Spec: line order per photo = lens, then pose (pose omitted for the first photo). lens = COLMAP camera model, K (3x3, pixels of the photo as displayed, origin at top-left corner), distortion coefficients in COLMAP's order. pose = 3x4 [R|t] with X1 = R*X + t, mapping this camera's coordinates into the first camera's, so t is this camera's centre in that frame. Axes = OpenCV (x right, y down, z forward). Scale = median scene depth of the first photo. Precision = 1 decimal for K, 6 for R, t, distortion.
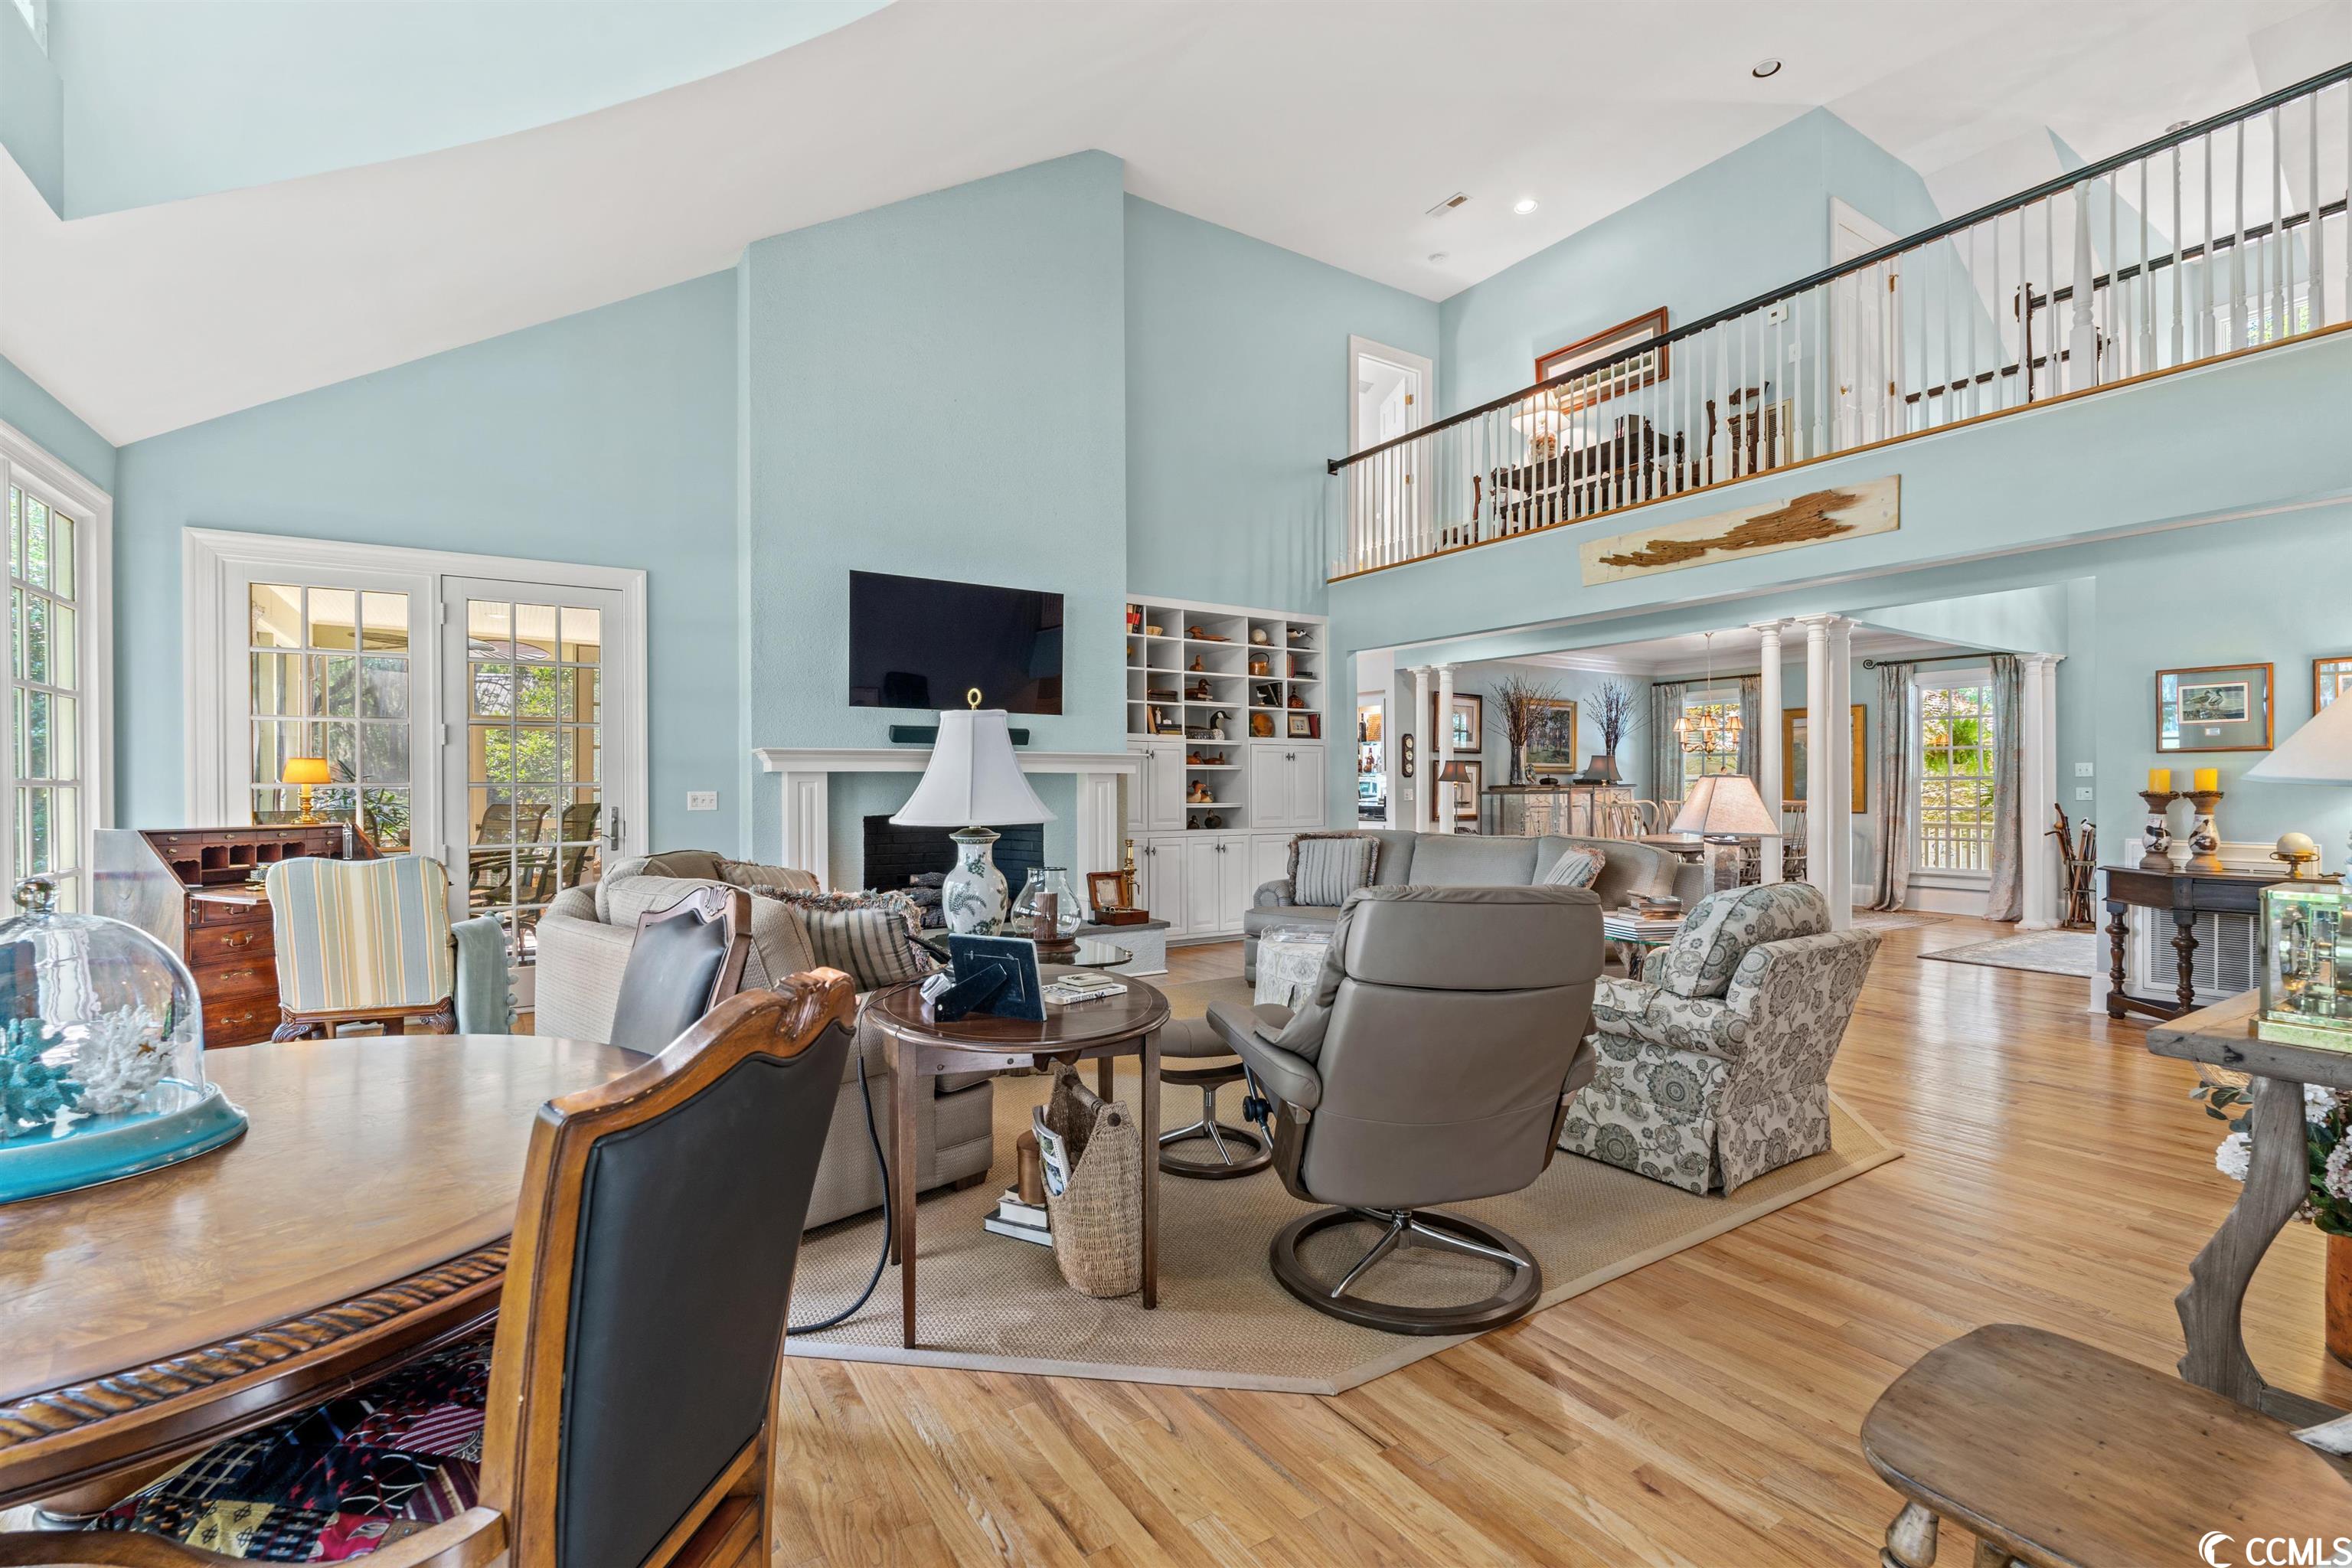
lens RADIAL K [[1052.9, 0, 1176.0], [0, 1052.9, 784.0], [0, 0, 1]] dist [-0.012715, 0.000044]
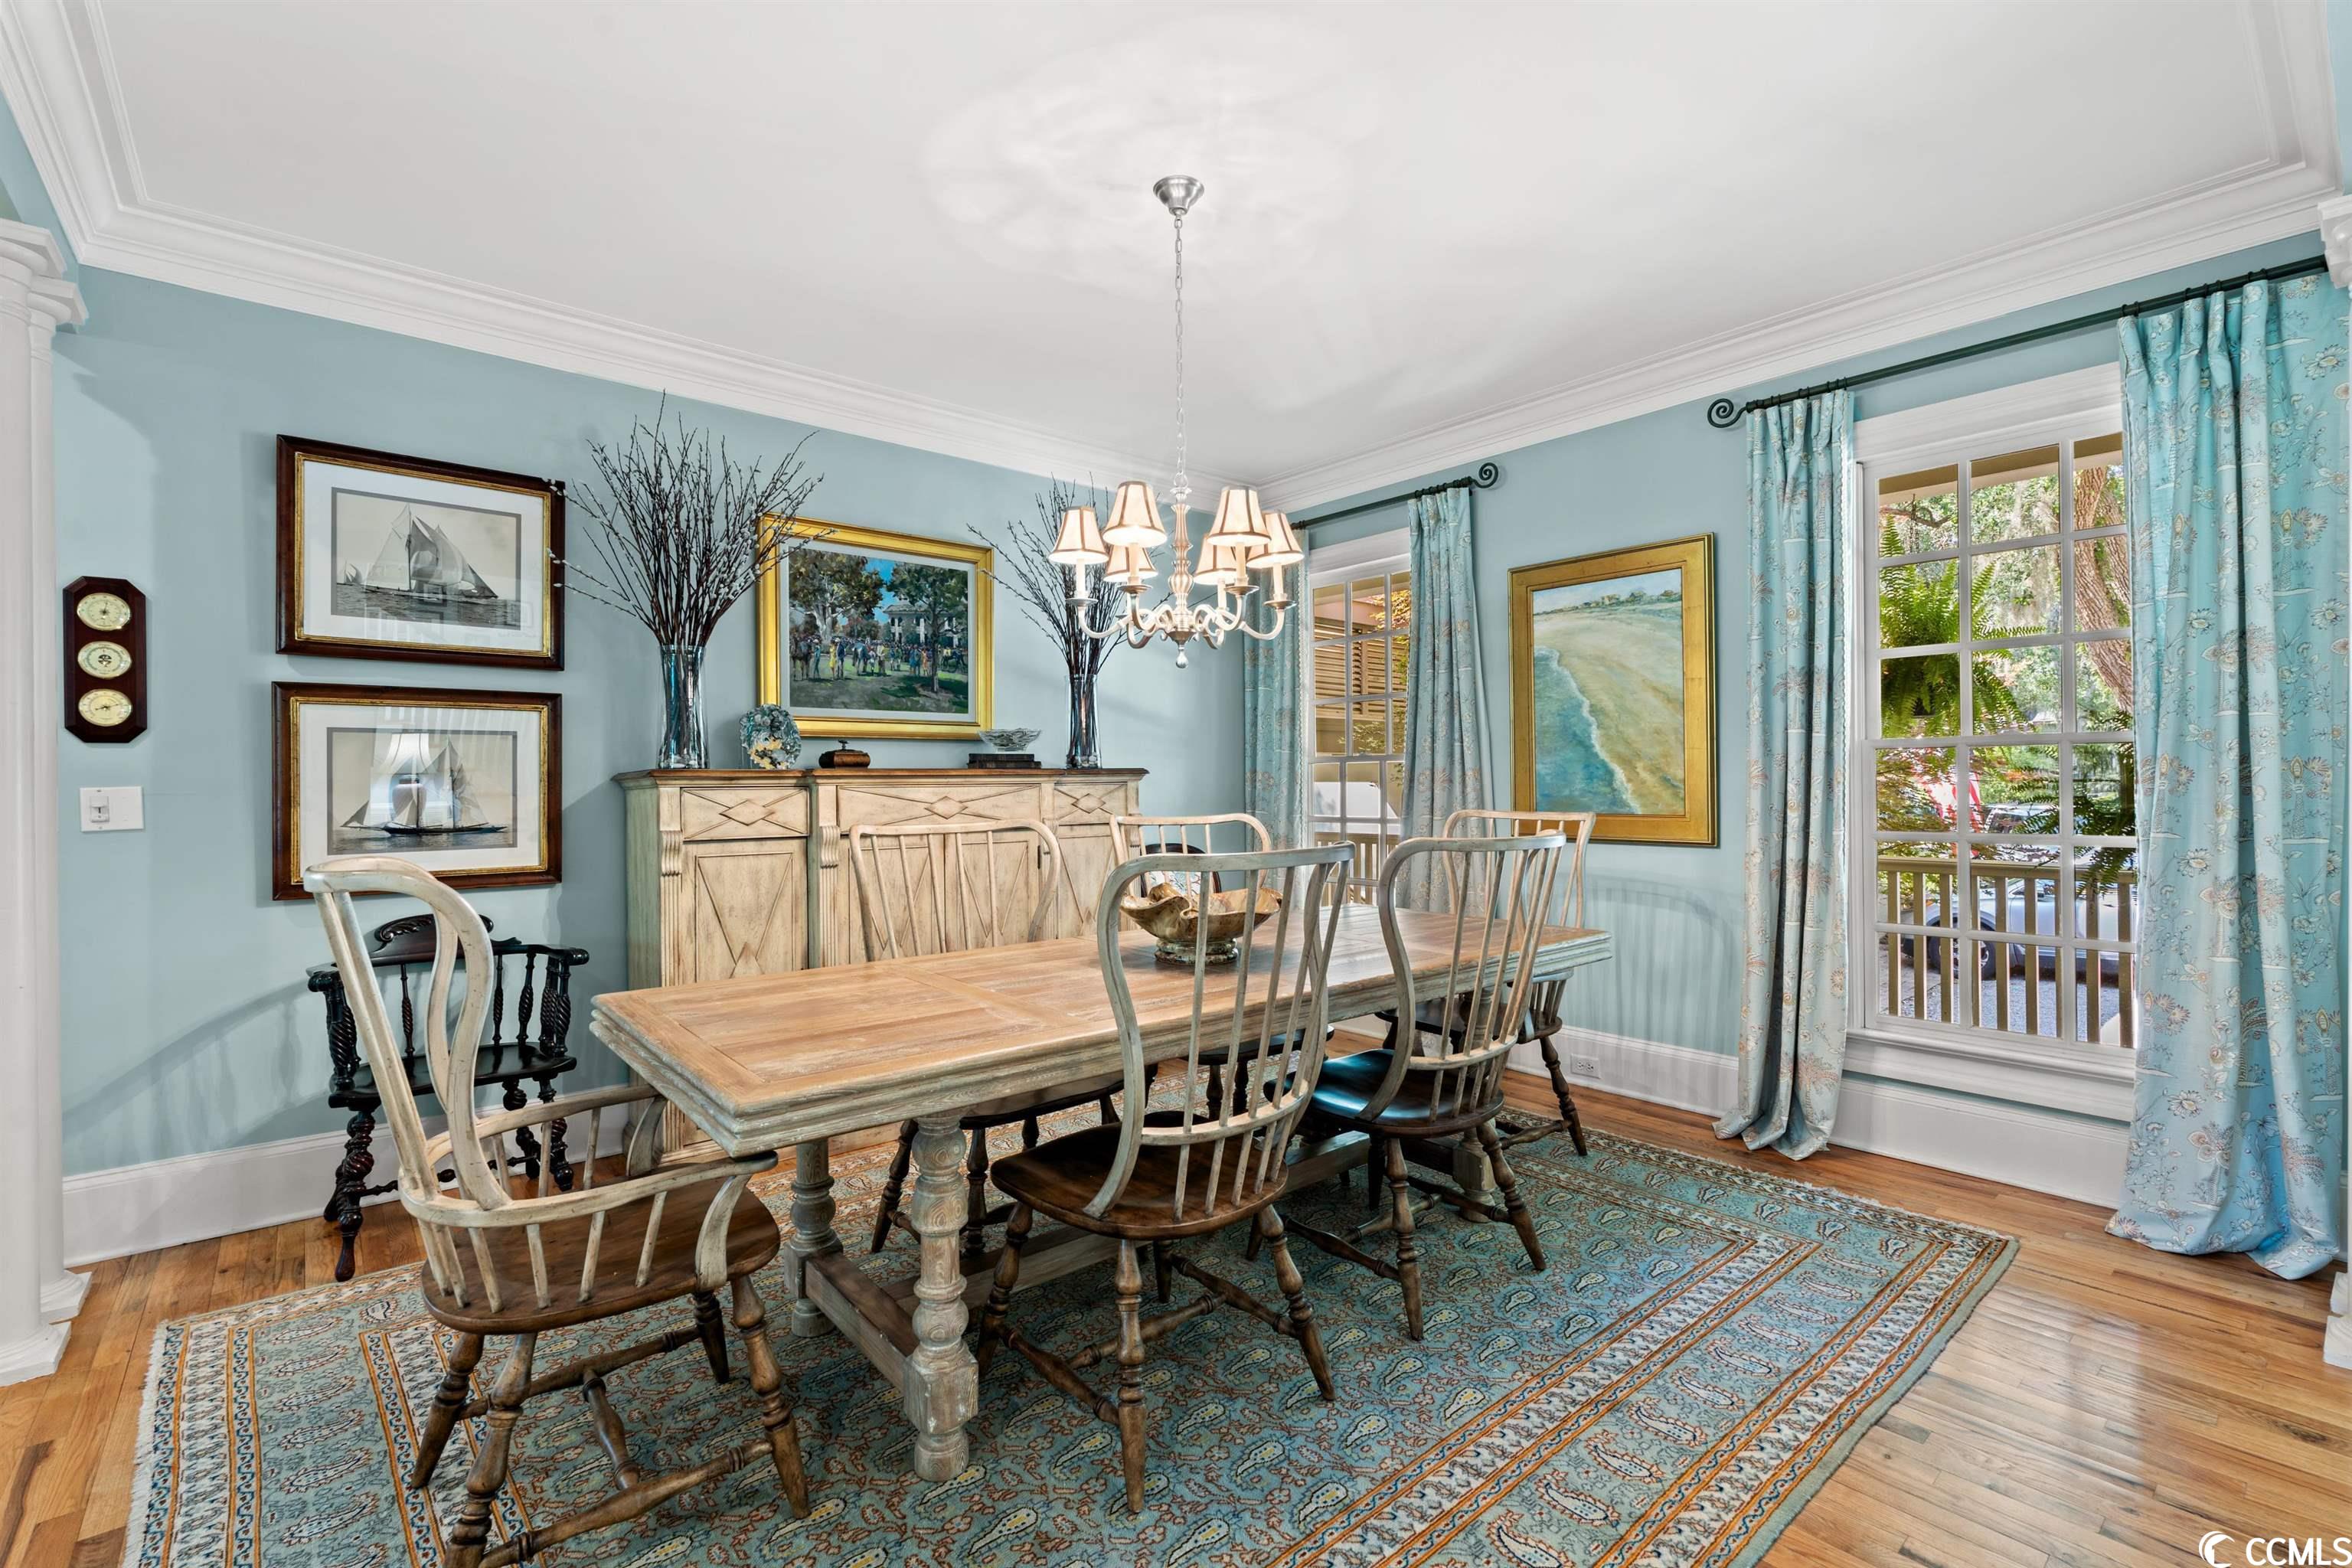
lens RADIAL K [[1043.2, 0, 1171.1], [0, 1043.2, 777.2], [0, 0, 1]] dist [0.000869, 0.000181]
pose [[0.992268, -0.006327, 0.123954, 0.564474], [0.005990, 0.999977, 0.003088, 0.003908], [-0.123971, -0.002322, 0.992283, 0.877443]]
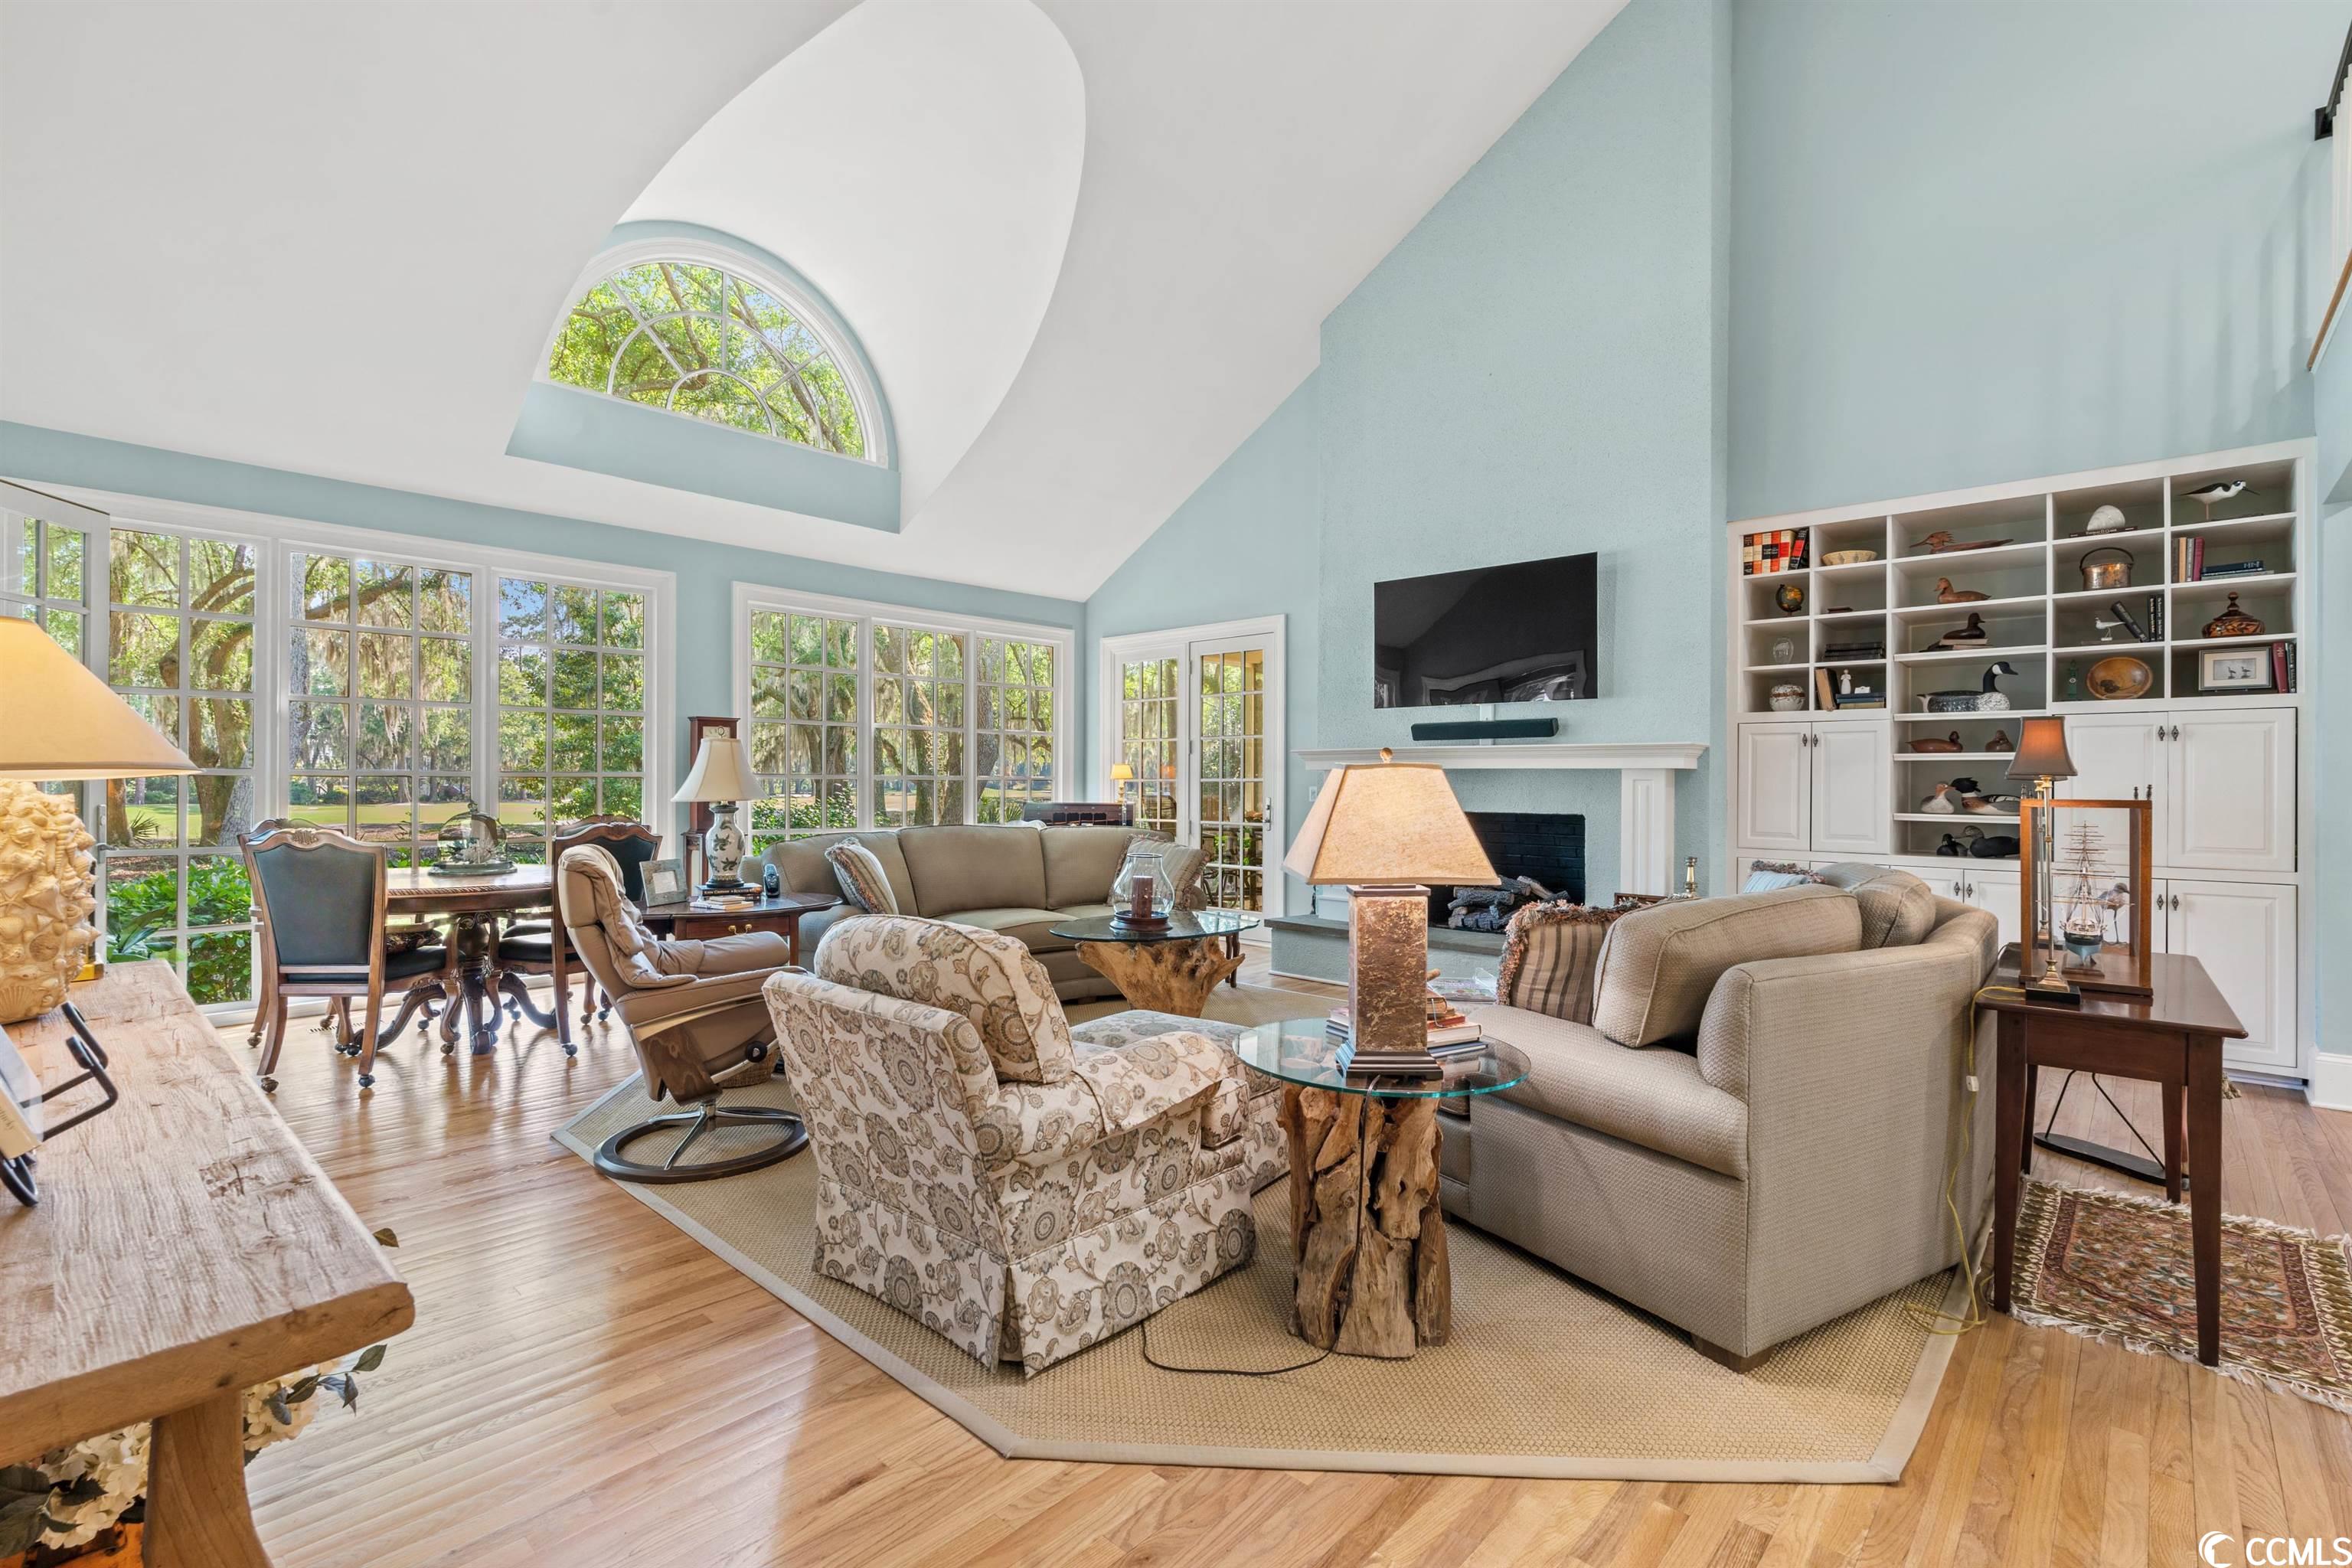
lens RADIAL K [[1043.2, 0, 1171.1], [0, 1043.2, 777.2], [0, 0, 1]] dist [0.000869, 0.000181]
pose [[0.262416, -0.002269, -0.964952, 0.506966], [0.000287, 0.999997, -0.002273, -0.002669], [0.964955, 0.000320, 0.262416, 0.399964]]
